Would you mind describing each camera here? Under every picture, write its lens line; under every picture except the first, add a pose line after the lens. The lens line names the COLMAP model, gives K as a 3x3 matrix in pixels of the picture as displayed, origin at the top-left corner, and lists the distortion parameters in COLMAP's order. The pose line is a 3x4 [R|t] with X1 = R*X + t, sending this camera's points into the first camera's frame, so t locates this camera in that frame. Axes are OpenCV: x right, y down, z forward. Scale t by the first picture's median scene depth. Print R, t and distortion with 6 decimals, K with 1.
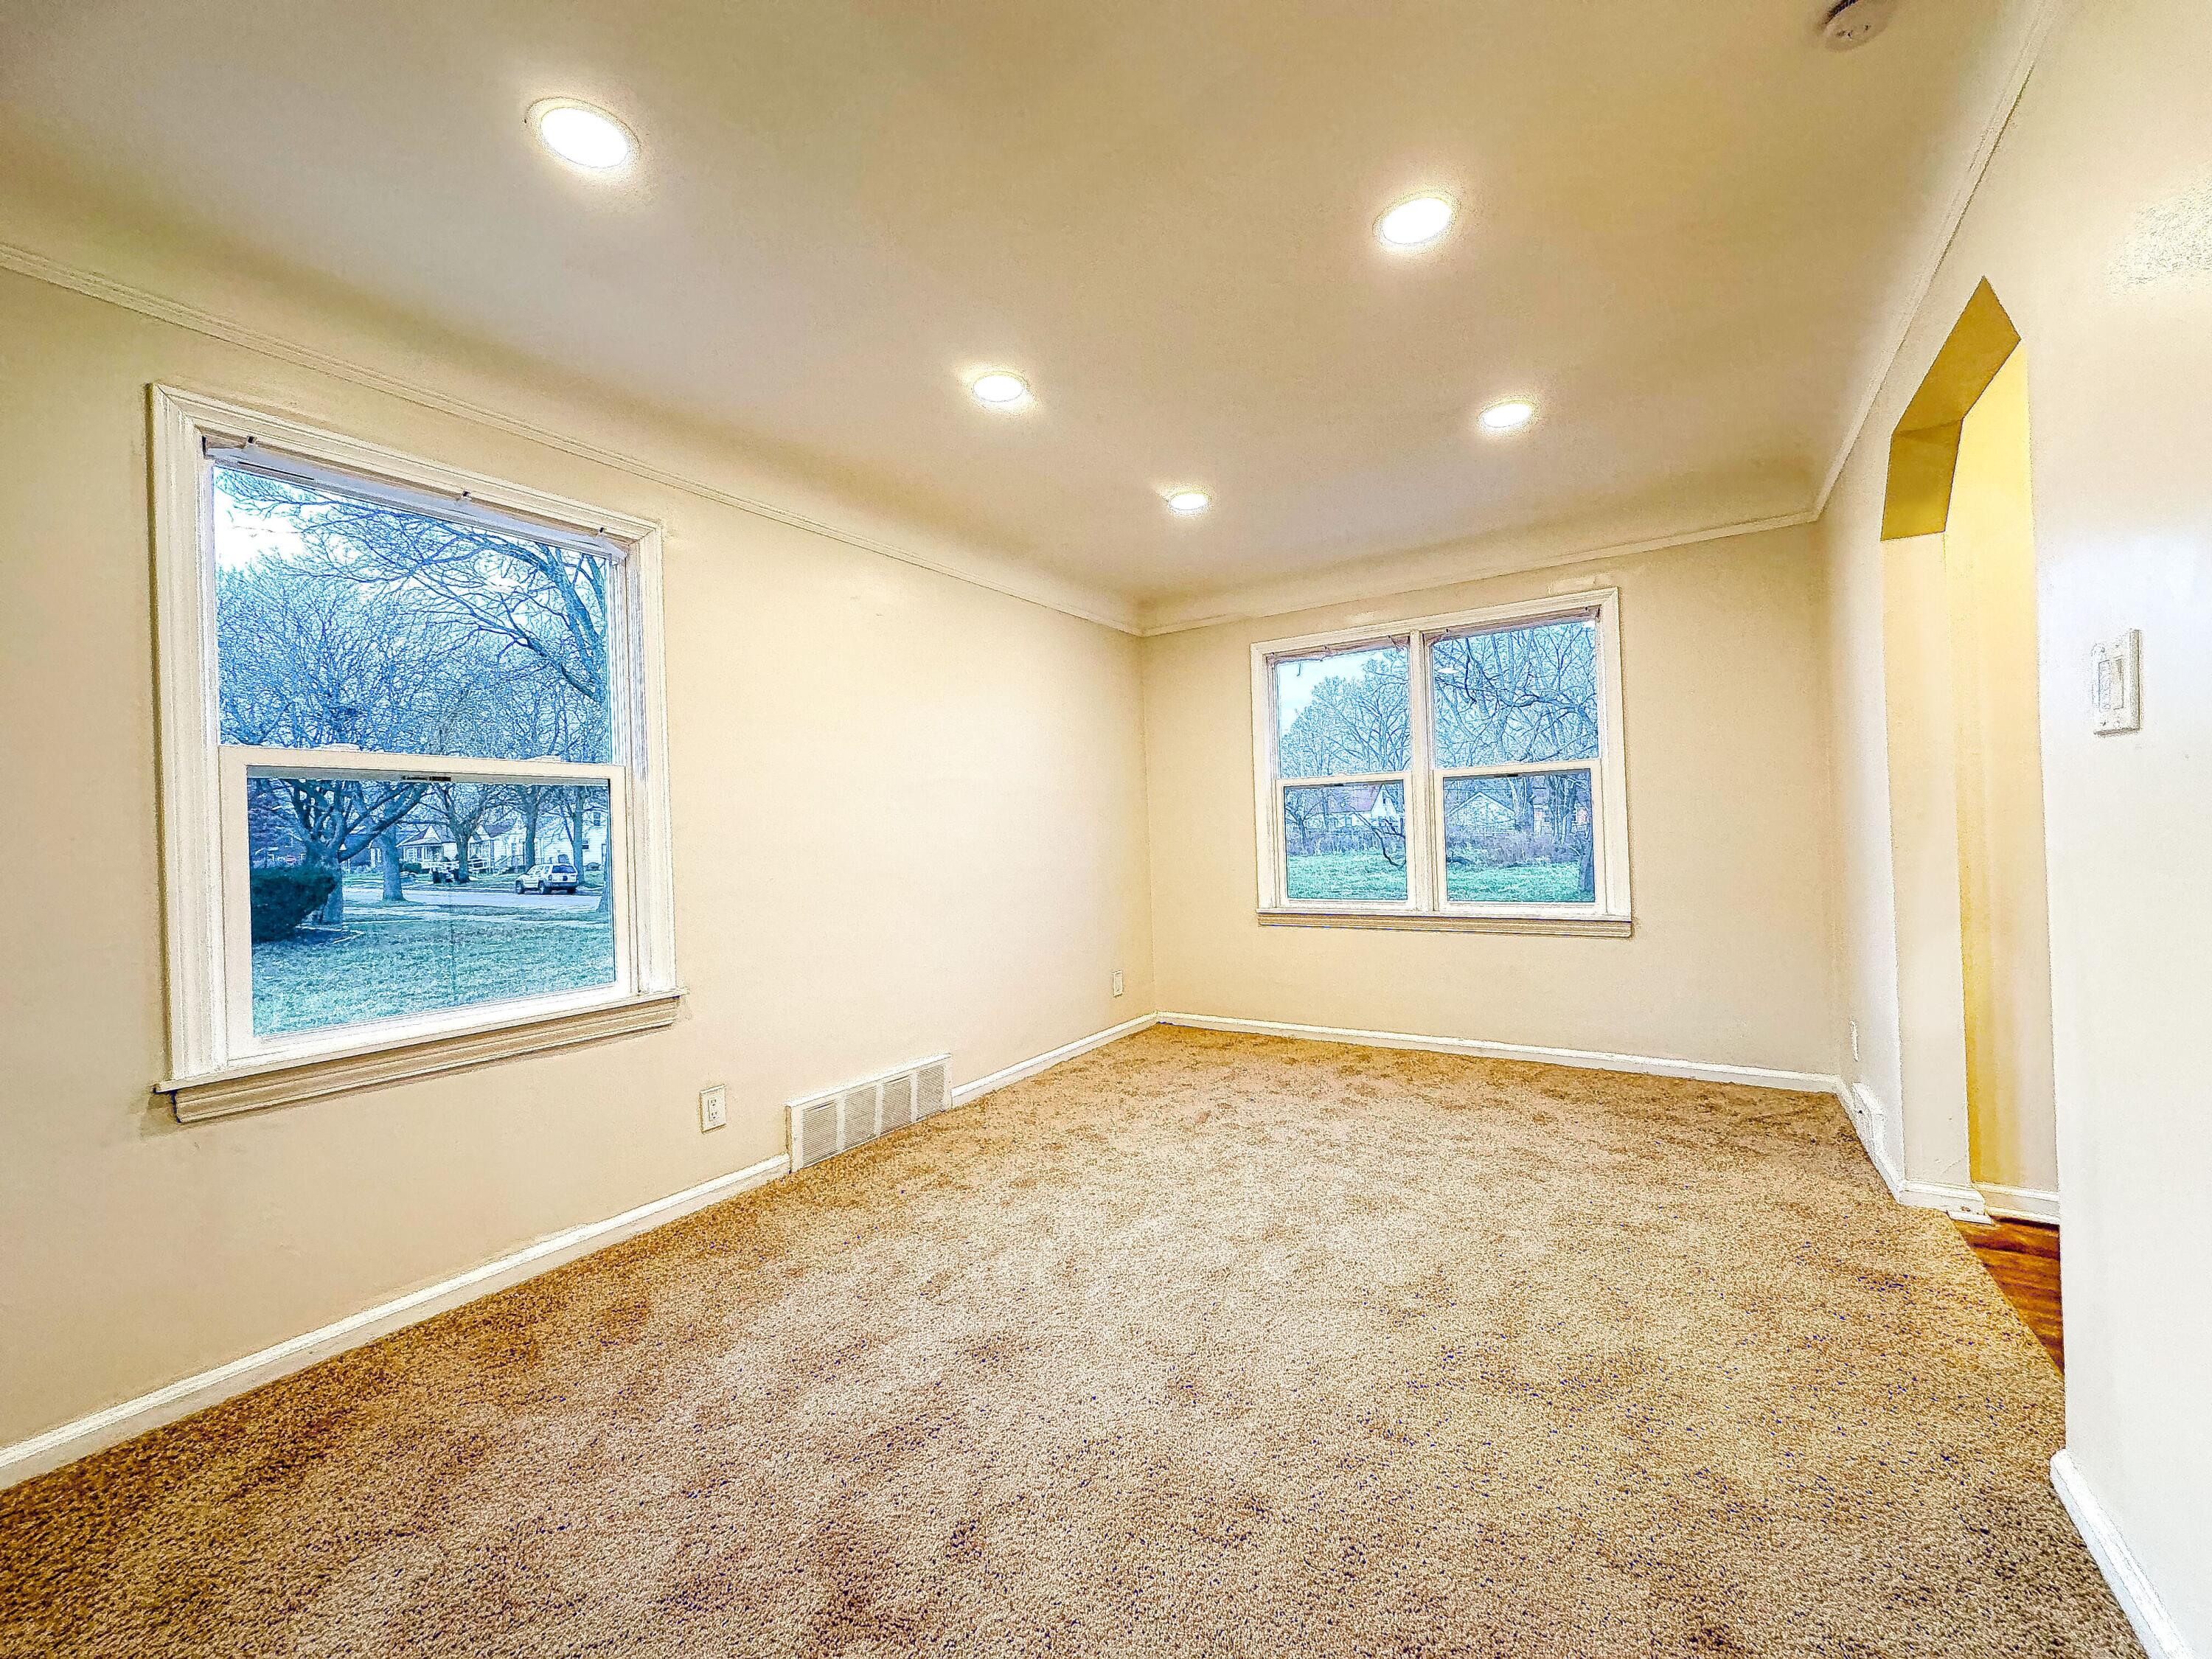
lens RADIAL K [[896.6, 0, 1113.3], [0, 896.6, 831.7], [0, 0, 1]] dist [0.000041, -0.001067]
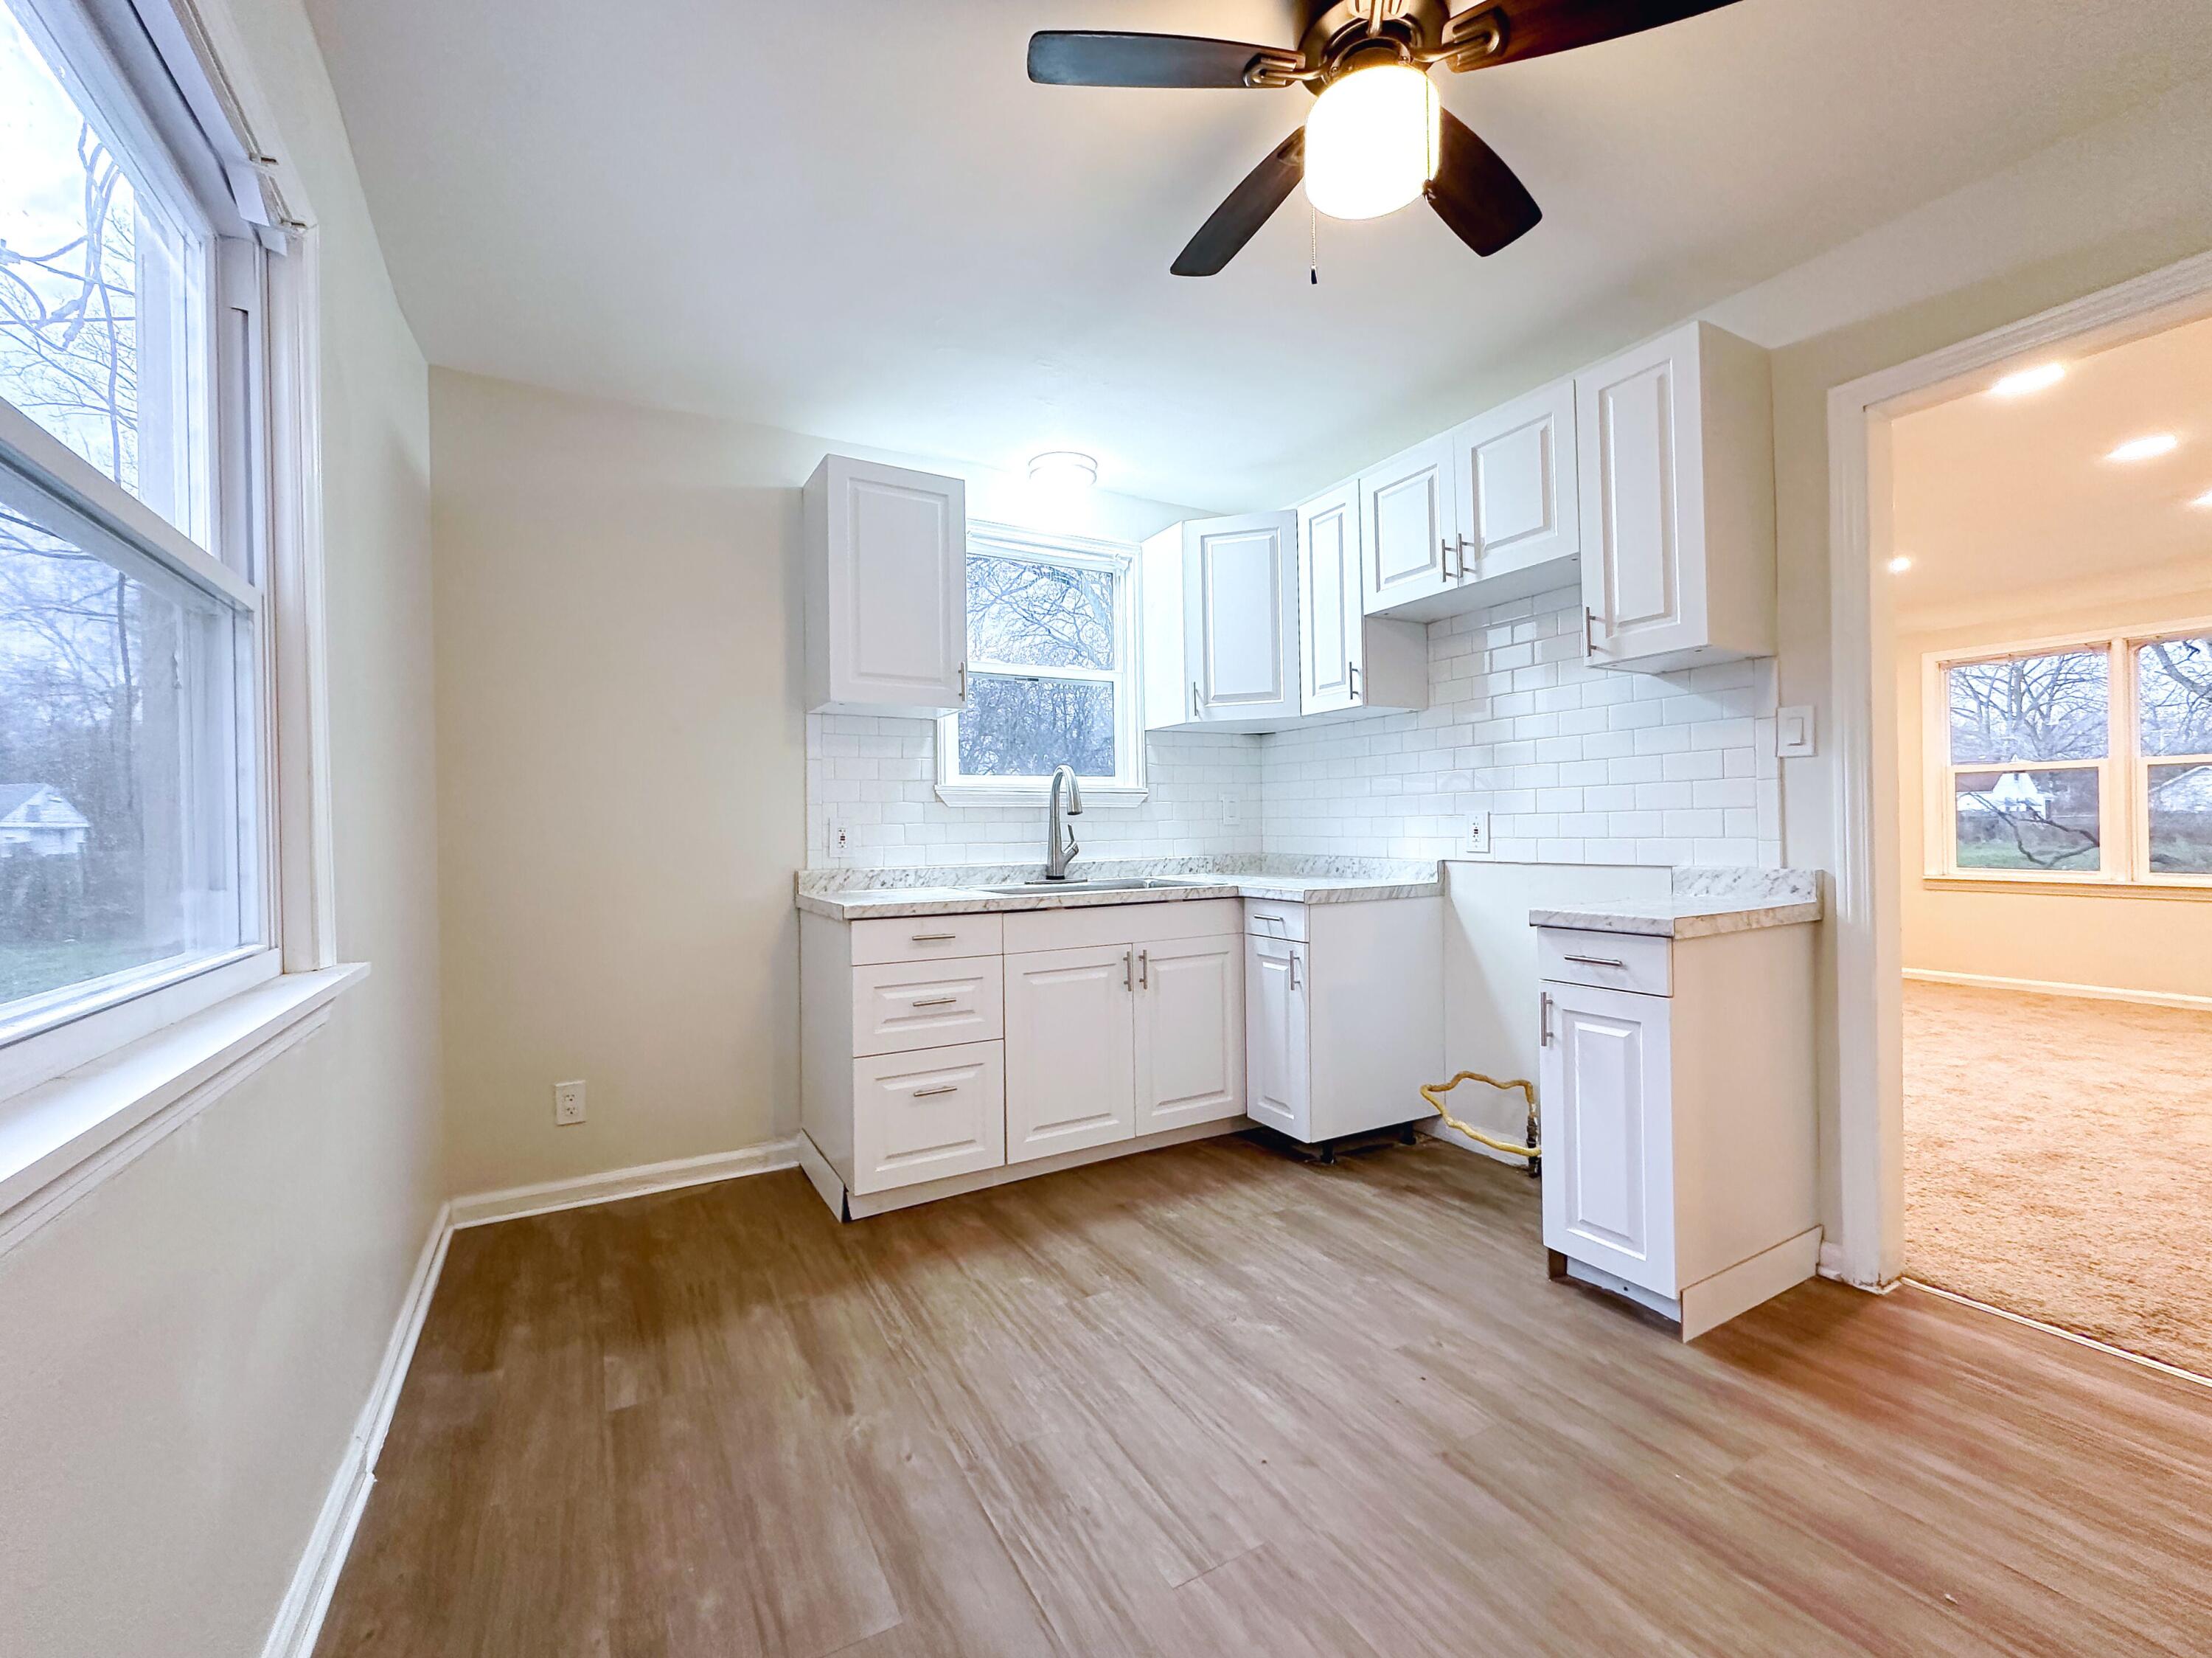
lens RADIAL K [[896.7, 0, 1106.7], [0, 896.7, 821.6], [0, 0, 1]] dist [0.000041, -0.001067]
pose [[0.878003, 0.020616, -0.478210, -0.276740], [-0.013954, 0.999750, 0.017481, 0.012093], [0.478451, -0.008675, 0.878071, -0.703375]]
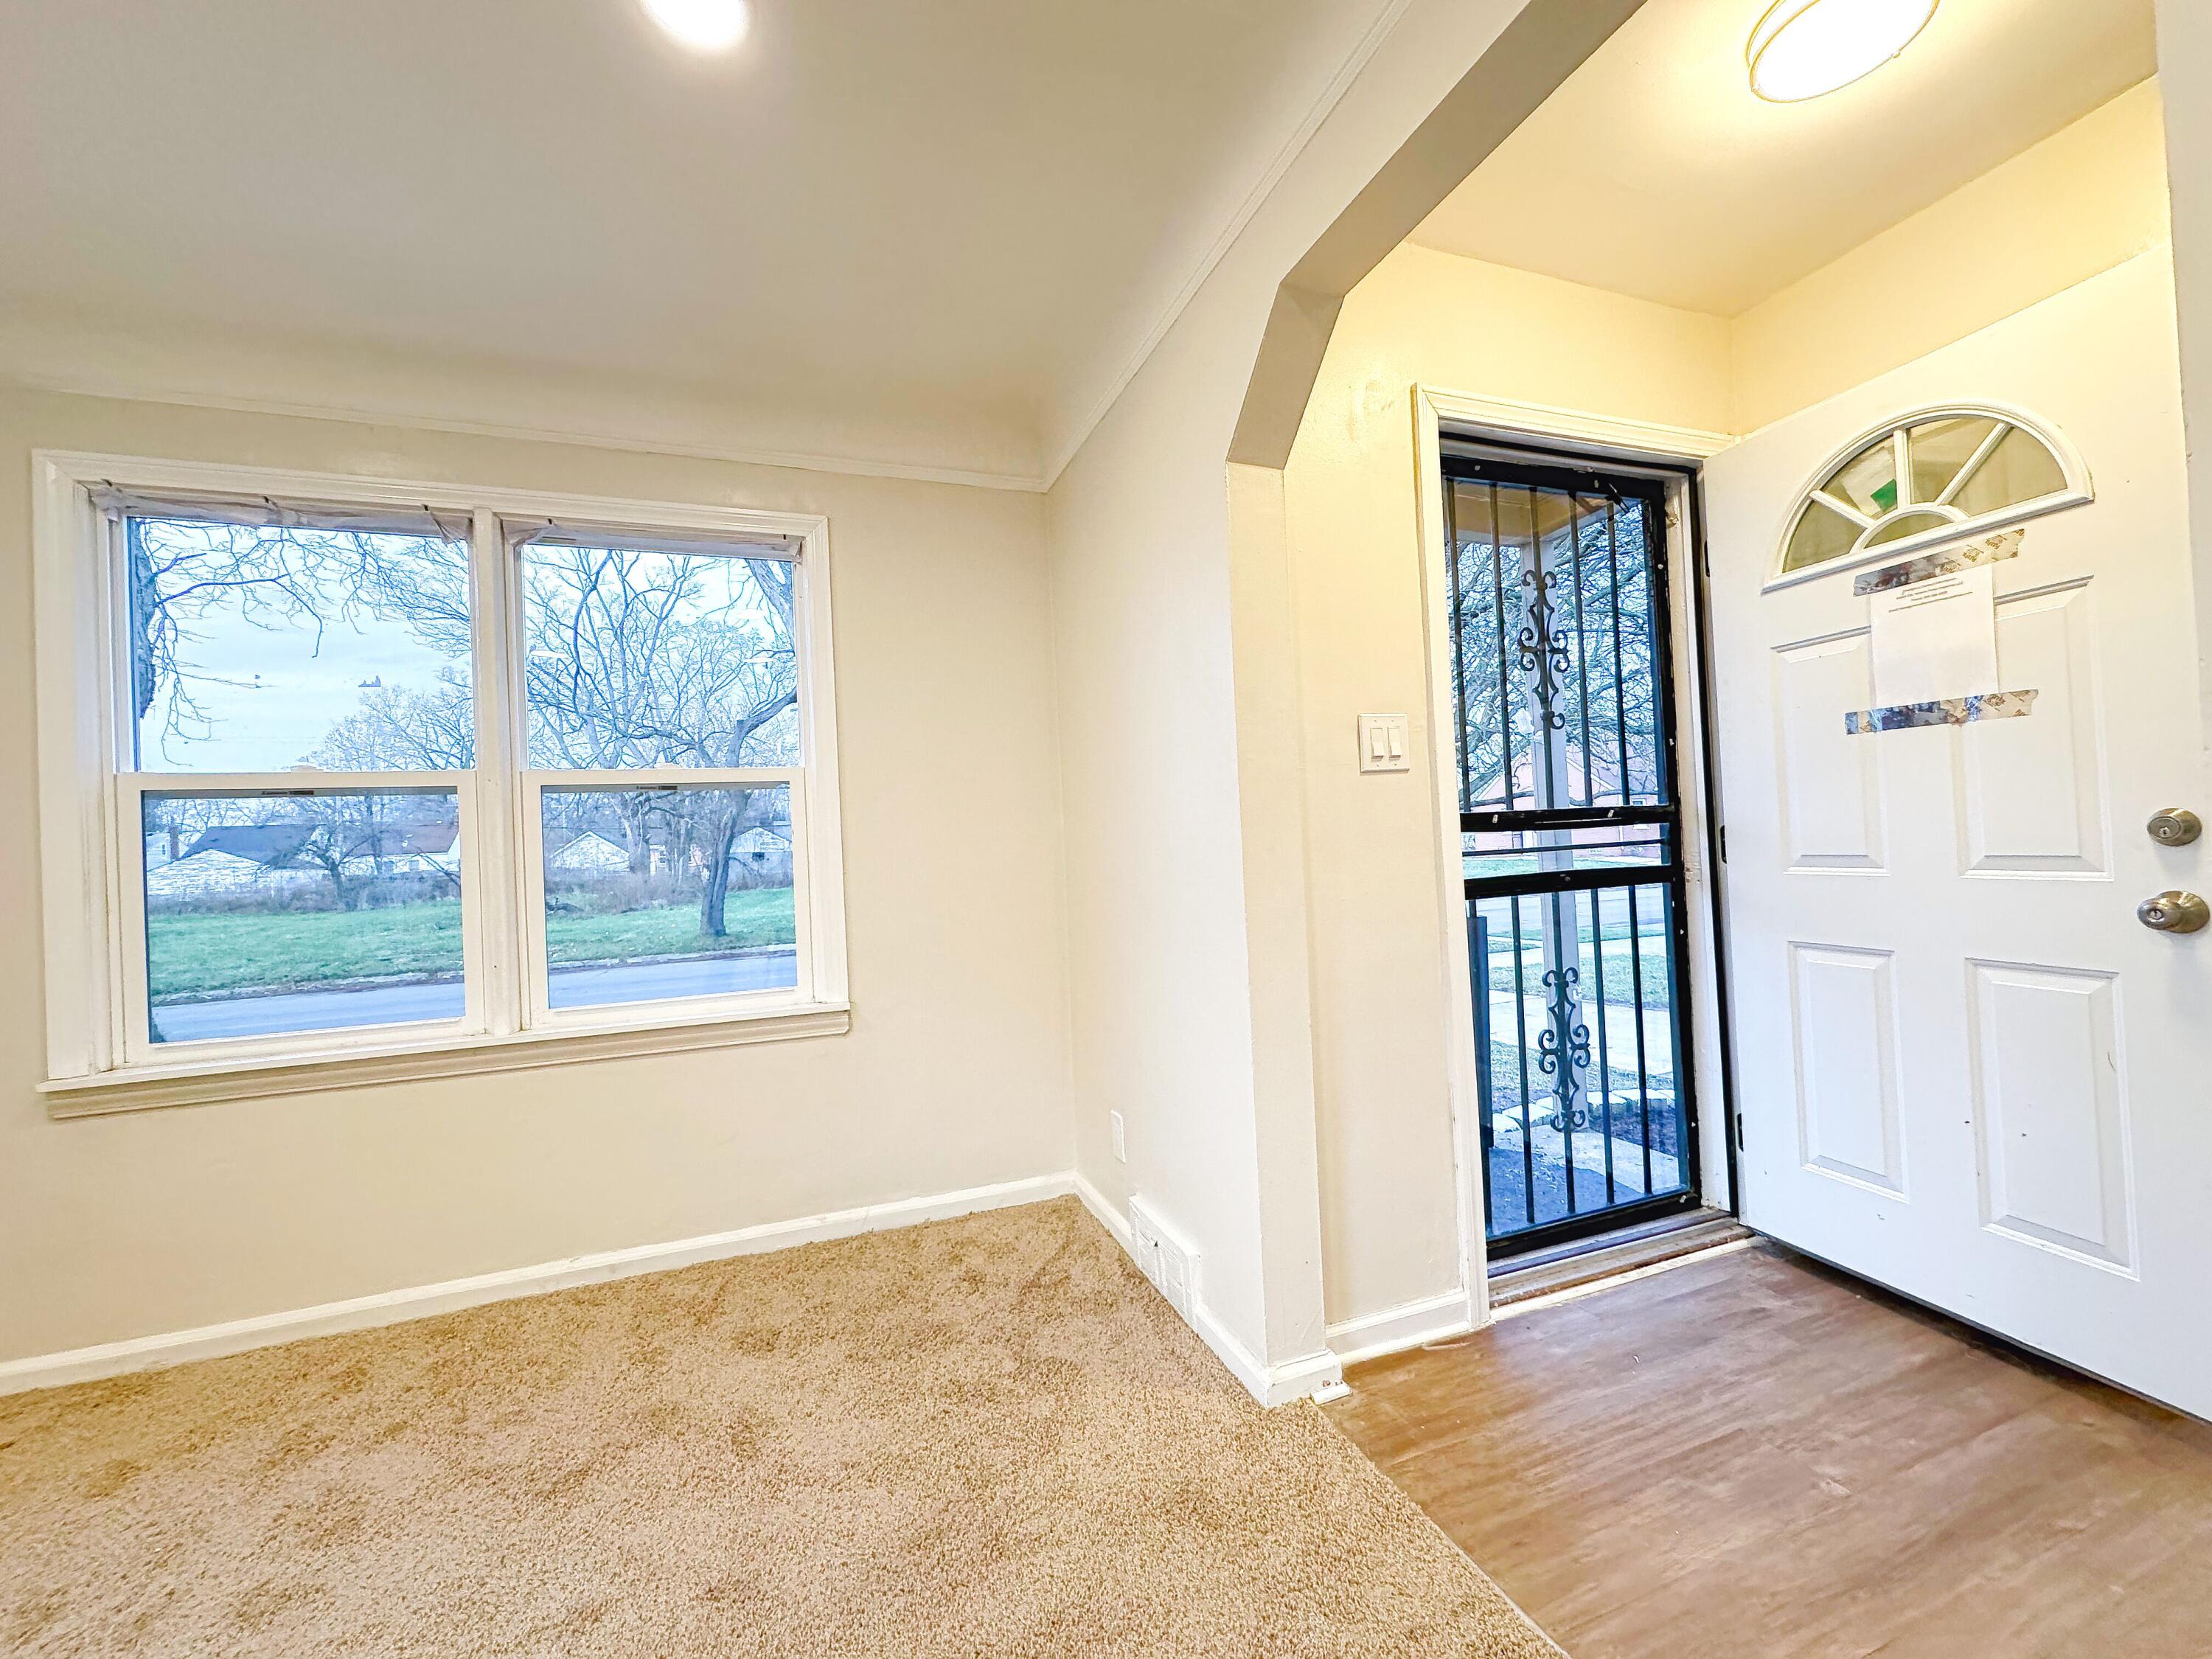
lens RADIAL K [[896.6, 0, 1105.0], [0, 896.6, 829.4], [0, 0, 1]] dist [0.000041, -0.001067]
pose [[0.612751, 0.017977, 0.790072, 0.156755], [0.019890, 0.999074, -0.038158, -0.005525], [-0.790026, 0.039096, 0.611826, 0.420458]]
